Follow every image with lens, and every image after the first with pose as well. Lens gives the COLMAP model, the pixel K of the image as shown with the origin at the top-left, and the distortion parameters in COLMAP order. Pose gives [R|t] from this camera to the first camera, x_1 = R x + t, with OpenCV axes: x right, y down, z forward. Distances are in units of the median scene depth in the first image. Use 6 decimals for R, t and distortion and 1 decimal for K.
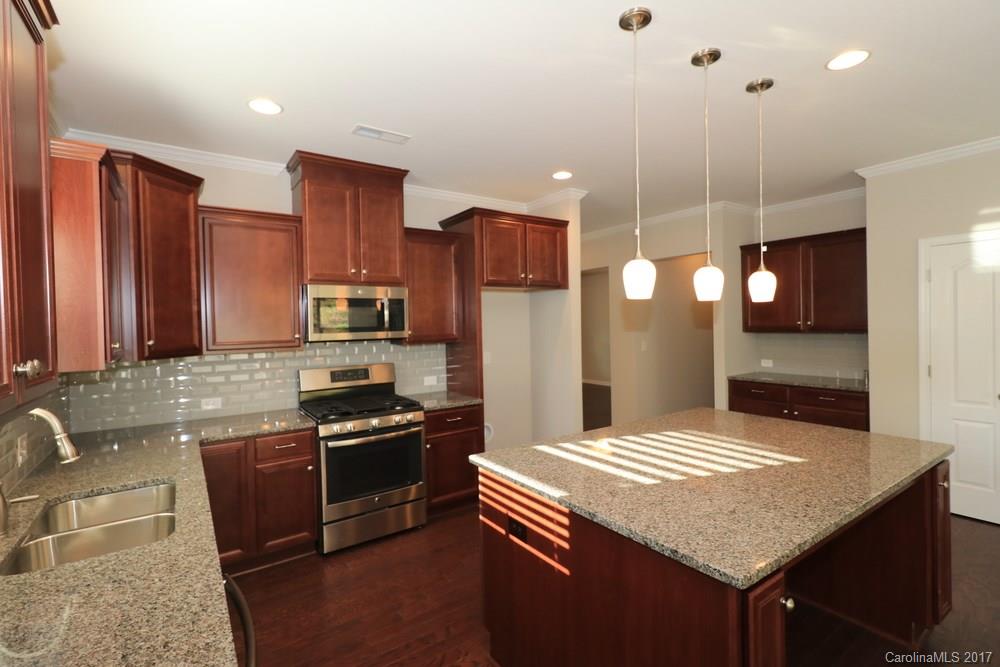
lens RADIAL K [[463.7, 0, 500.5], [0, 463.7, 328.5], [0, 0, 1]] dist [-0.001061, -0.000549]
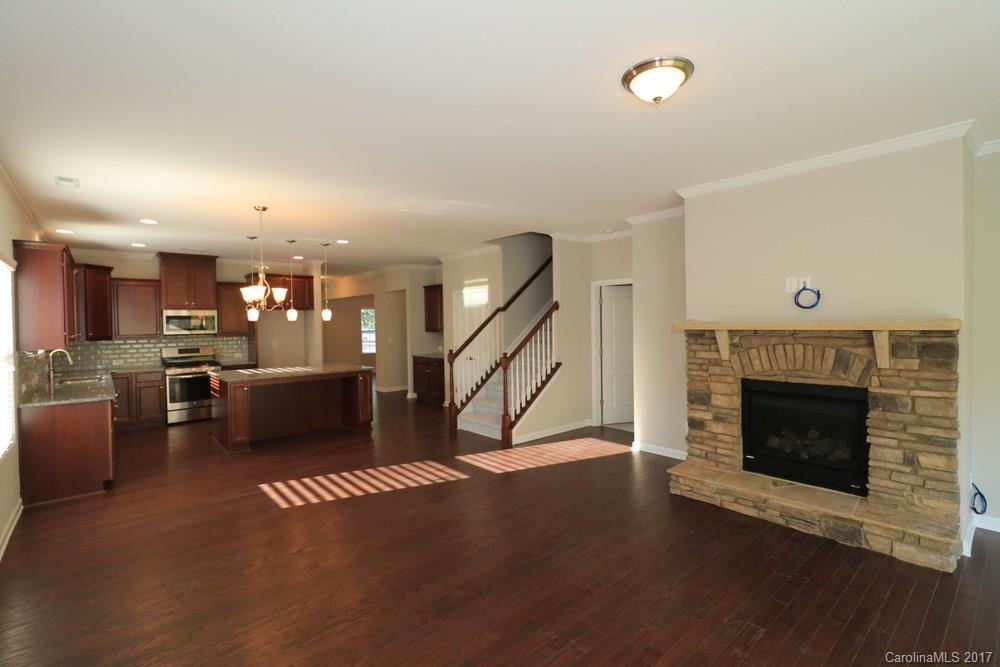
lens RADIAL K [[451.1, 0, 493.3], [0, 451.1, 329.8], [0, 0, 1]] dist [0.001287, -0.000200]
pose [[0.994874, 0.003751, 0.101051, 0.886601], [-0.004030, 0.999989, 0.002560, -0.007872], [-0.101041, -0.002954, 0.994878, -1.252151]]
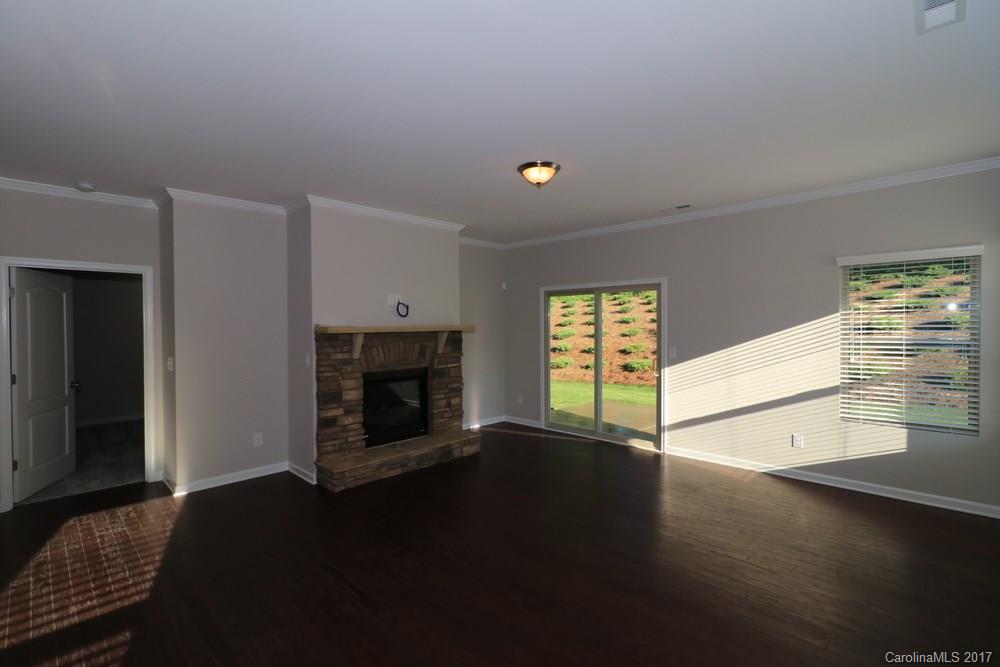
lens RADIAL K [[463.7, 0, 500.5], [0, 463.7, 328.5], [0, 0, 1]] dist [-0.001061, -0.000549]
pose [[-0.191395, 0.010586, 0.981456, 0.226416], [0.023082, 0.999714, -0.006281, -0.002416], [-0.981242, 0.021451, -0.191584, -0.415867]]
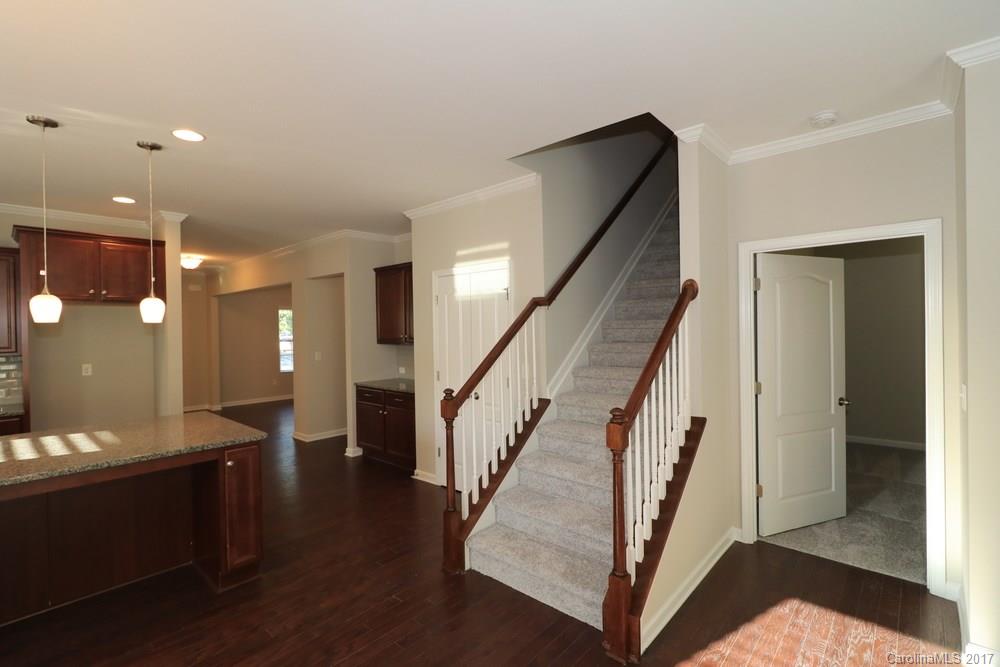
lens RADIAL K [[463.7, 0, 500.5], [0, 463.7, 328.5], [0, 0, 1]] dist [-0.001061, -0.000549]
pose [[0.972294, 0.005029, 0.233705, 0.797072], [-0.001687, 0.999894, -0.014495, -0.019133], [-0.233753, 0.013699, 0.972199, -0.270439]]
